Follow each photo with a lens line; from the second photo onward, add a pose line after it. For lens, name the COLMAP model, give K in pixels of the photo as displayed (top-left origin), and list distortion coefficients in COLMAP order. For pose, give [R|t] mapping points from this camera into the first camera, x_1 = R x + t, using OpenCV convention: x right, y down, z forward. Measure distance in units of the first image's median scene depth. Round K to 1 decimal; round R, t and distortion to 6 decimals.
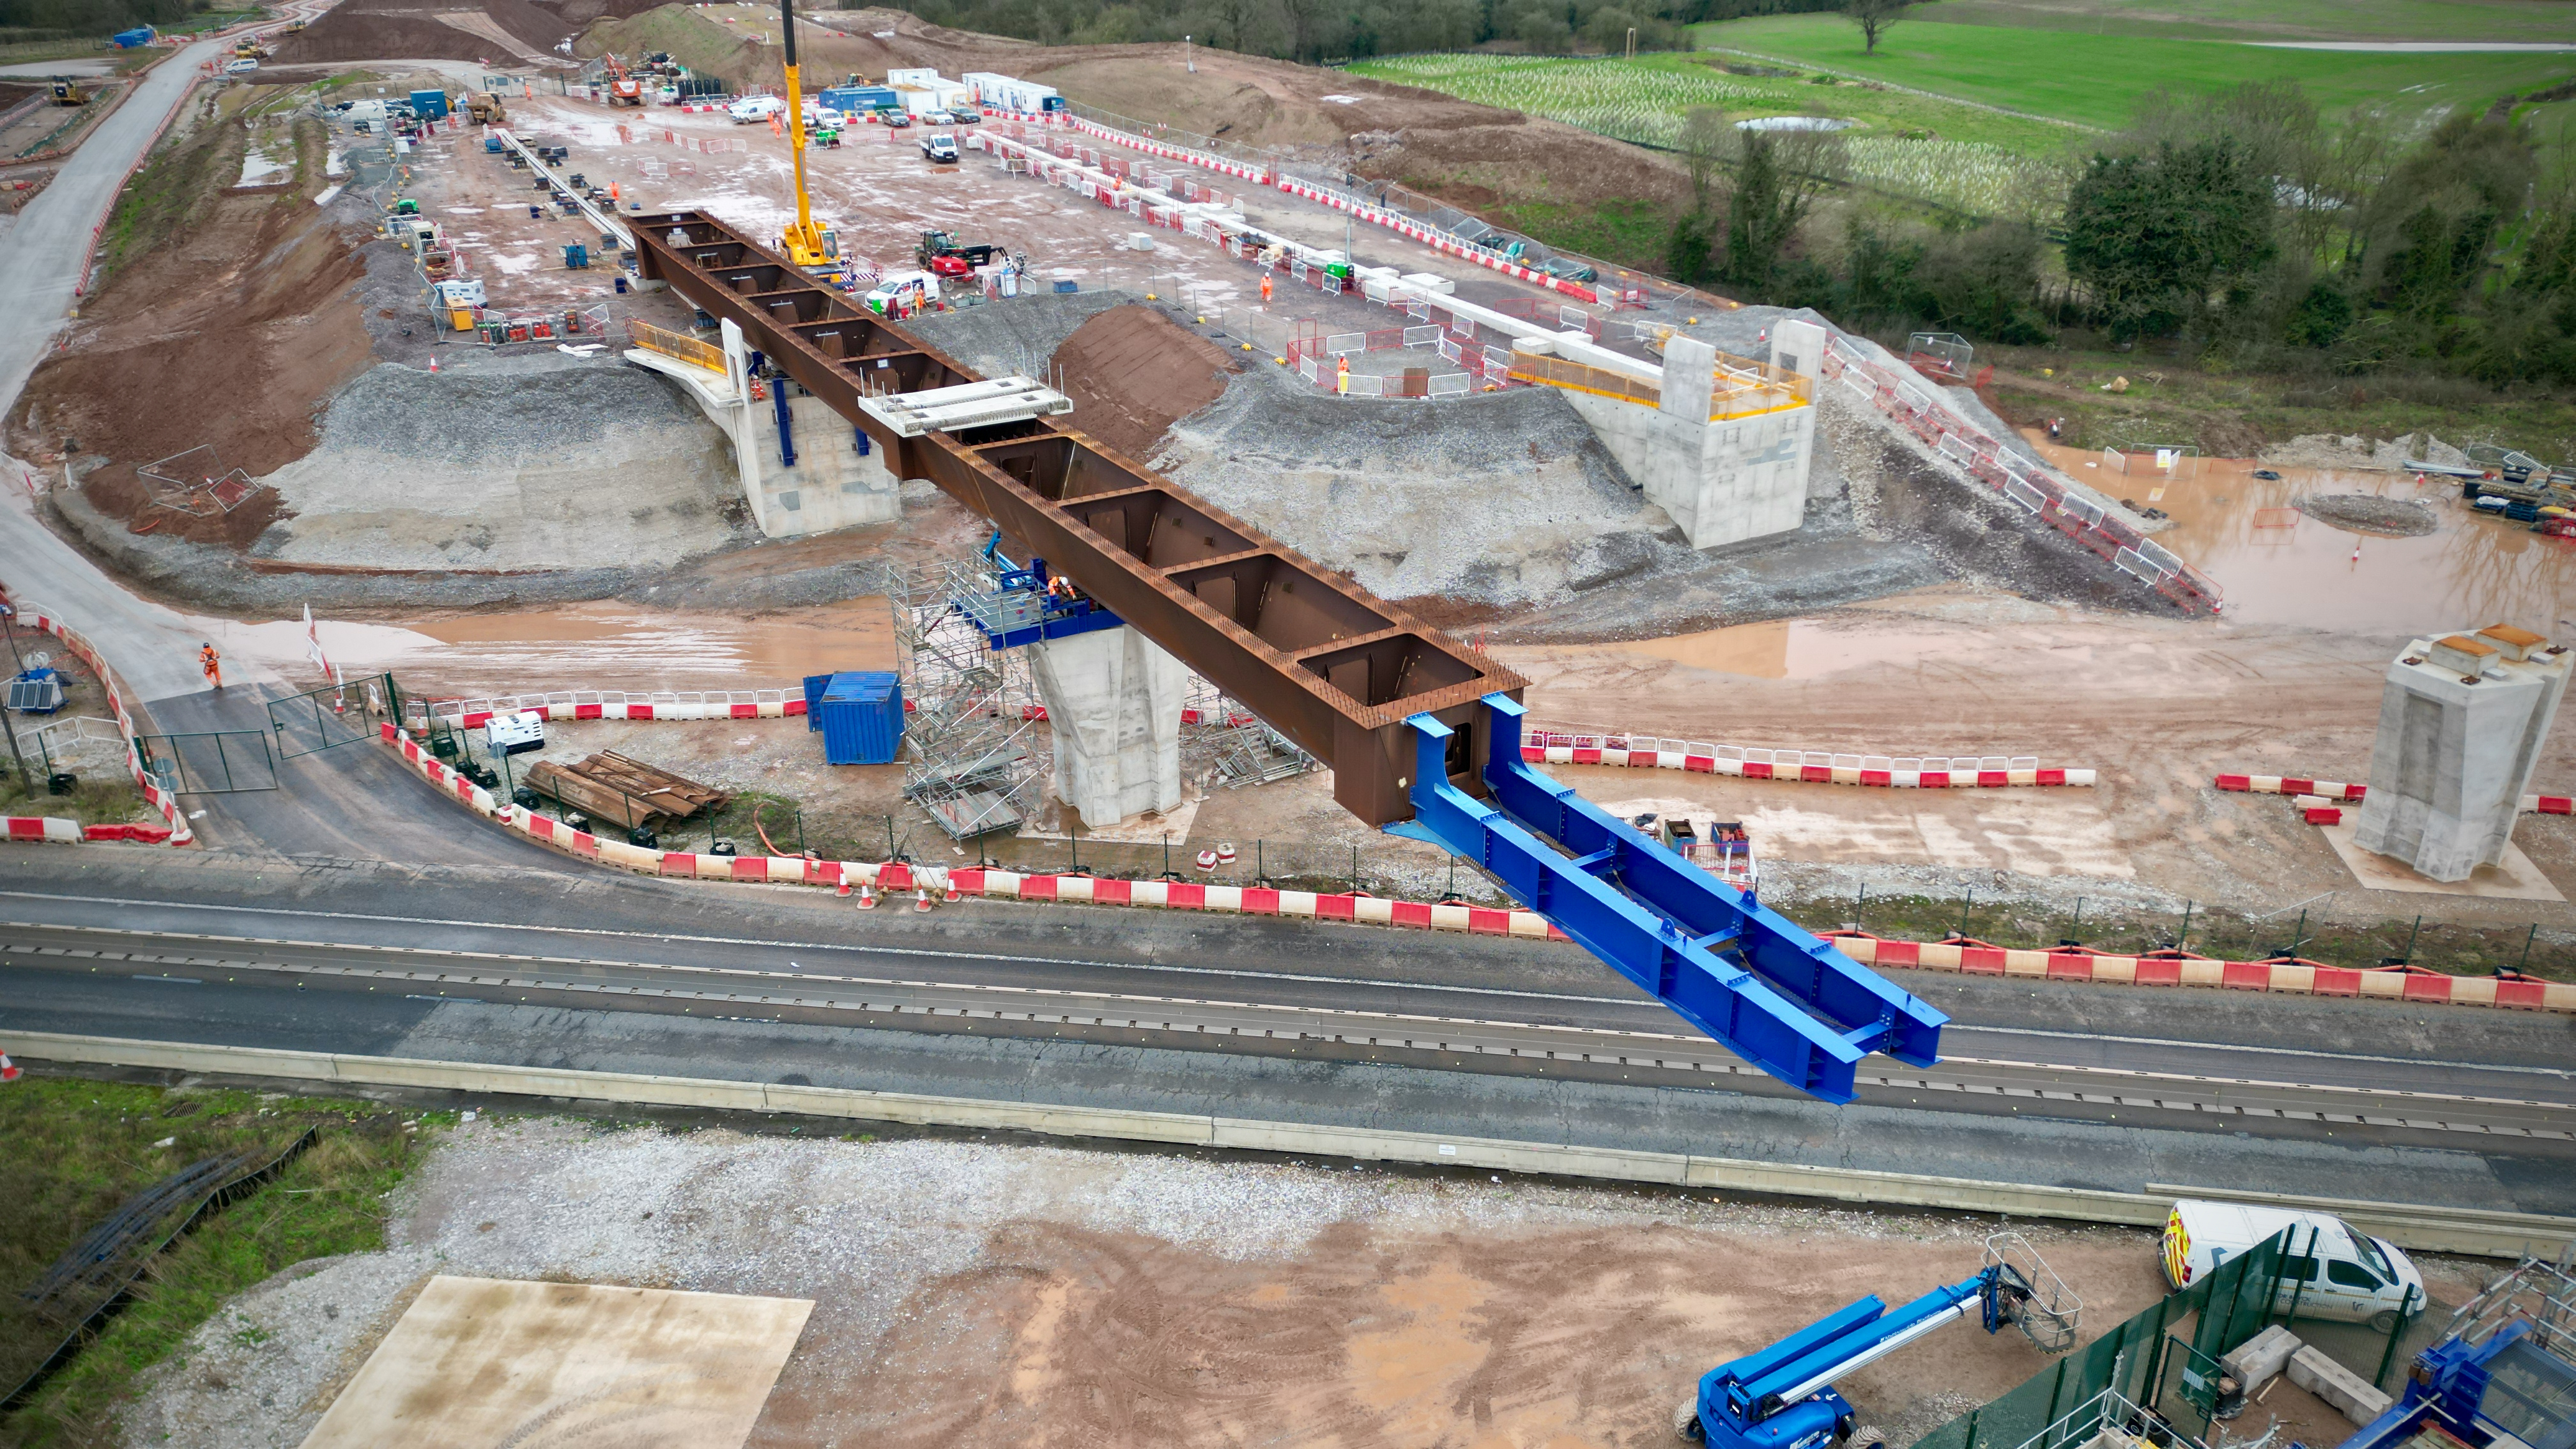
lens RADIAL K [[1832.8, 0, 1288.0], [0, 1832.8, 724.5], [0, 0, 1]] dist [0.112465, -0.100911]
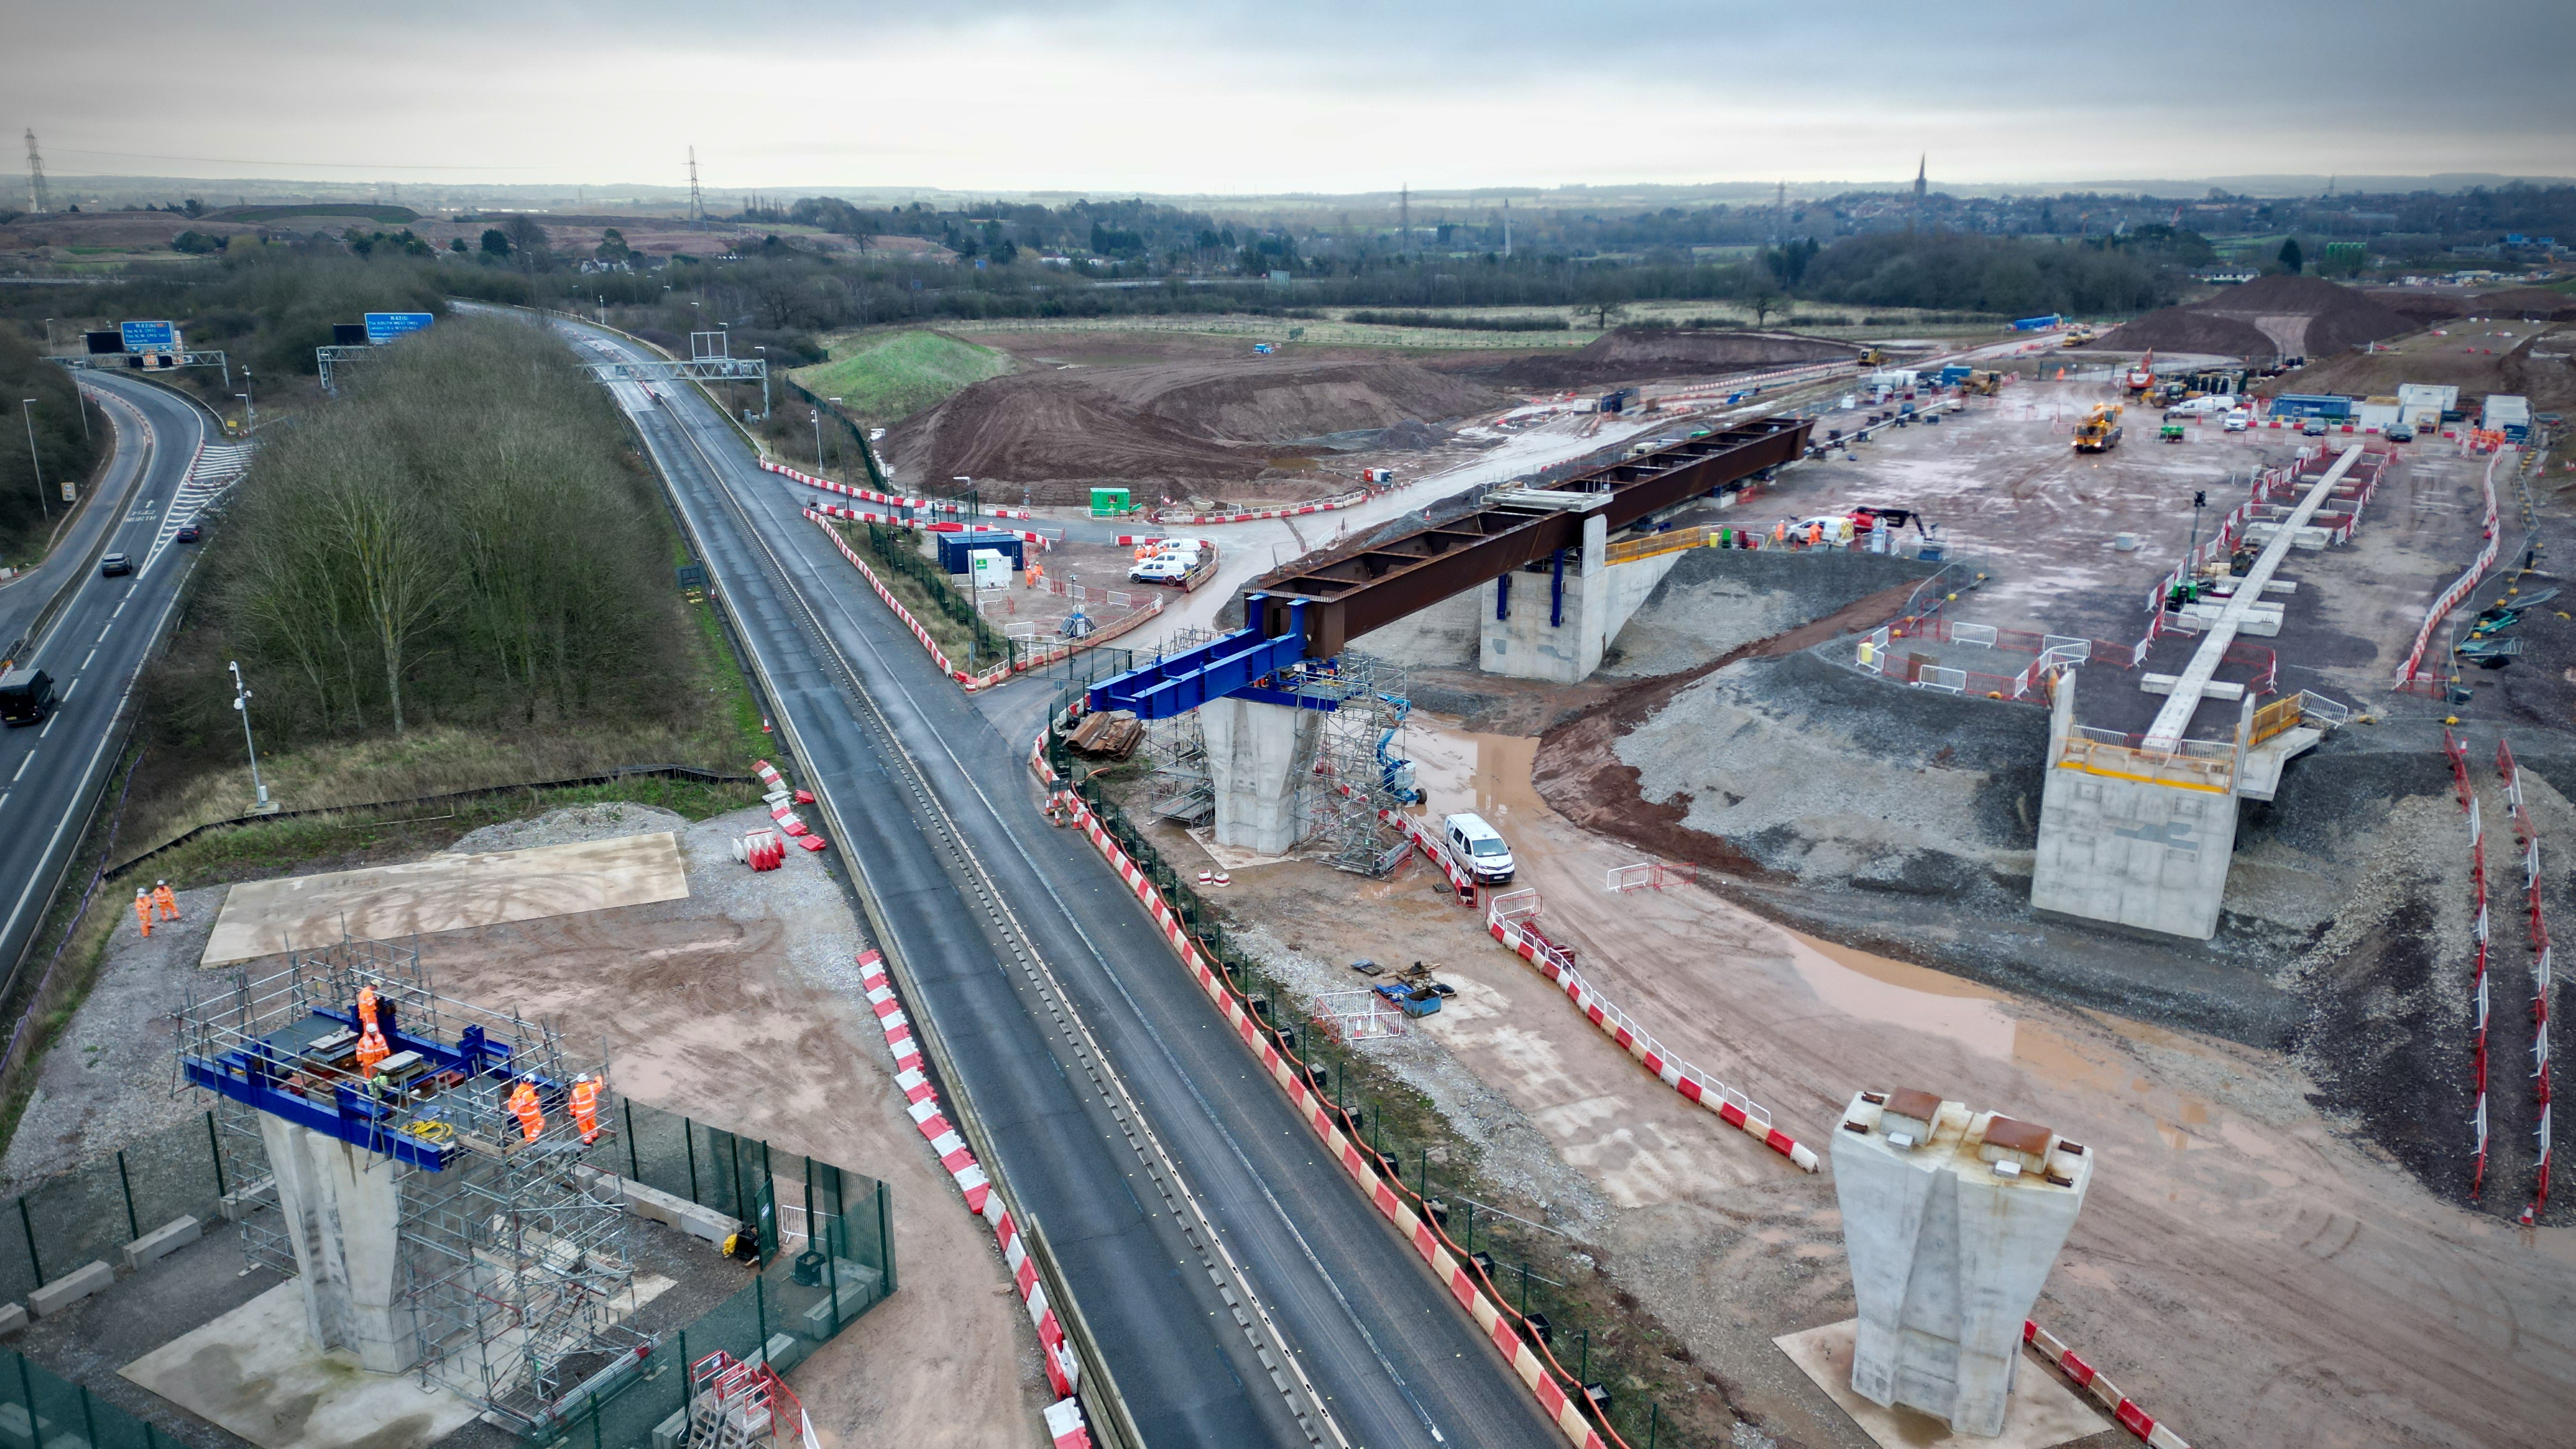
lens RADIAL K [[1832.8, 0, 1288.0], [0, 1832.8, 724.5], [0, 0, 1]] dist [0.112465, -0.100911]
pose [[0.475477, 0.248850, -0.843799, 0.679277], [-0.370465, 0.926603, 0.064515, -0.086911], [0.797921, 0.281922, 0.532768, 0.183733]]
